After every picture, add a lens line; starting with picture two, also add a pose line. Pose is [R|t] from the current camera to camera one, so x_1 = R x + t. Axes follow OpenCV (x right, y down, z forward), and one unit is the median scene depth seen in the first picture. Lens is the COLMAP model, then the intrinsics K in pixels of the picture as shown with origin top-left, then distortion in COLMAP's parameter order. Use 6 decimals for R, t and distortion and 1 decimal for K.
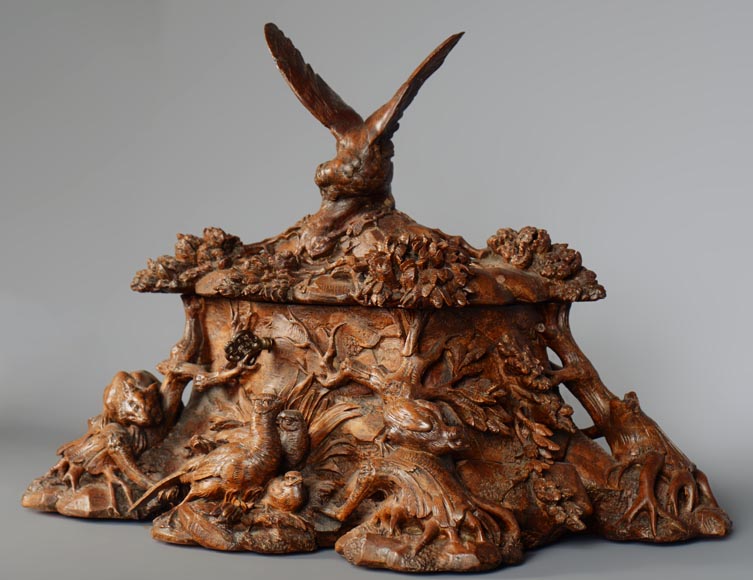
lens RADIAL K [[2911.7, 0, 375.8], [0, 2911.7, 290.6], [0, 0, 1]] dist [-0.155683, 0.000000]
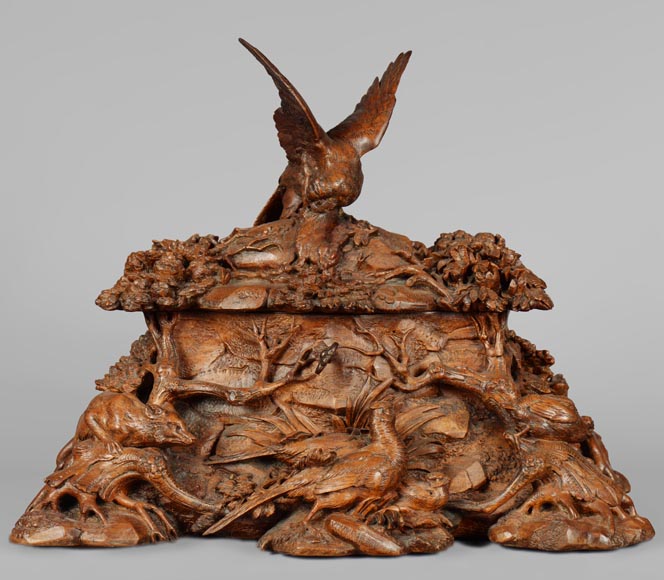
lens RADIAL K [[2716.3, 0, 329.7], [0, 2716.3, 290.7], [0, 0, 1]] dist [-0.264600, 0.000000]
pose [[0.686397, -0.055409, 0.725113, -0.743906], [0.037110, 0.998463, 0.041168, -0.044379], [-0.726280, -0.001348, 0.687398, 0.346905]]
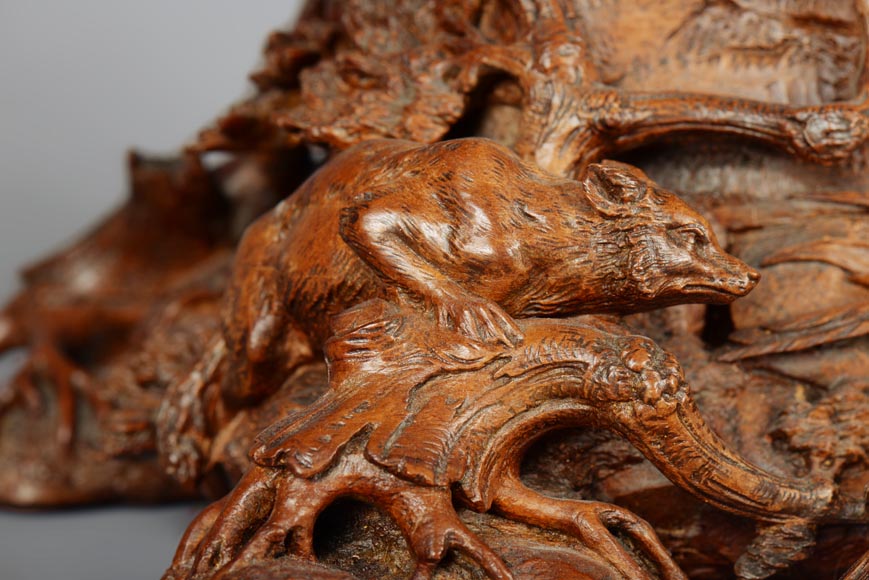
lens RADIAL K [[3139.8, 0, 434.1], [0, 3139.8, 292.2], [0, 0, 1]] dist [-0.201727, 0.000000]
pose [[0.411412, -0.124483, 0.902909, -0.395042], [0.065624, 0.992104, 0.106879, 0.010114], [-0.909084, 0.015281, 0.416333, 0.935691]]
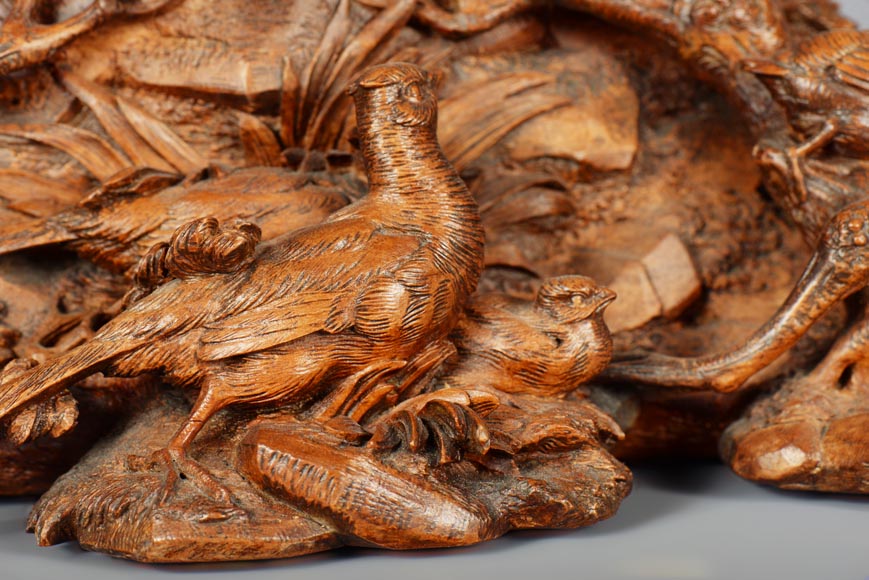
lens RADIAL K [[3139.8, 0, 432.9], [0, 3139.8, 286.6], [0, 0, 1]] dist [-0.201727, 0.000000]
pose [[0.616252, -0.146447, 0.773813, -0.316737], [0.069875, 0.988851, 0.131497, 0.013180], [-0.784443, -0.026965, 0.619614, 0.766153]]
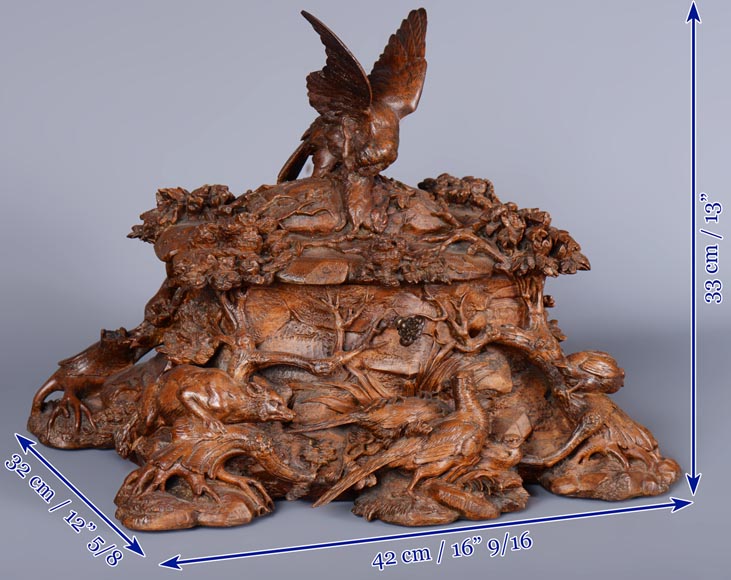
lens RADIAL K [[2825.9, 0, 365.3], [0, 2825.9, 288.4], [0, 0, 1]] dist [-0.248439, 0.000000]
pose [[0.366595, -0.189976, 0.910778, -1.005932], [0.002955, 0.979164, 0.203051, -0.209173], [-0.930376, -0.071746, 0.359518, 0.650178]]
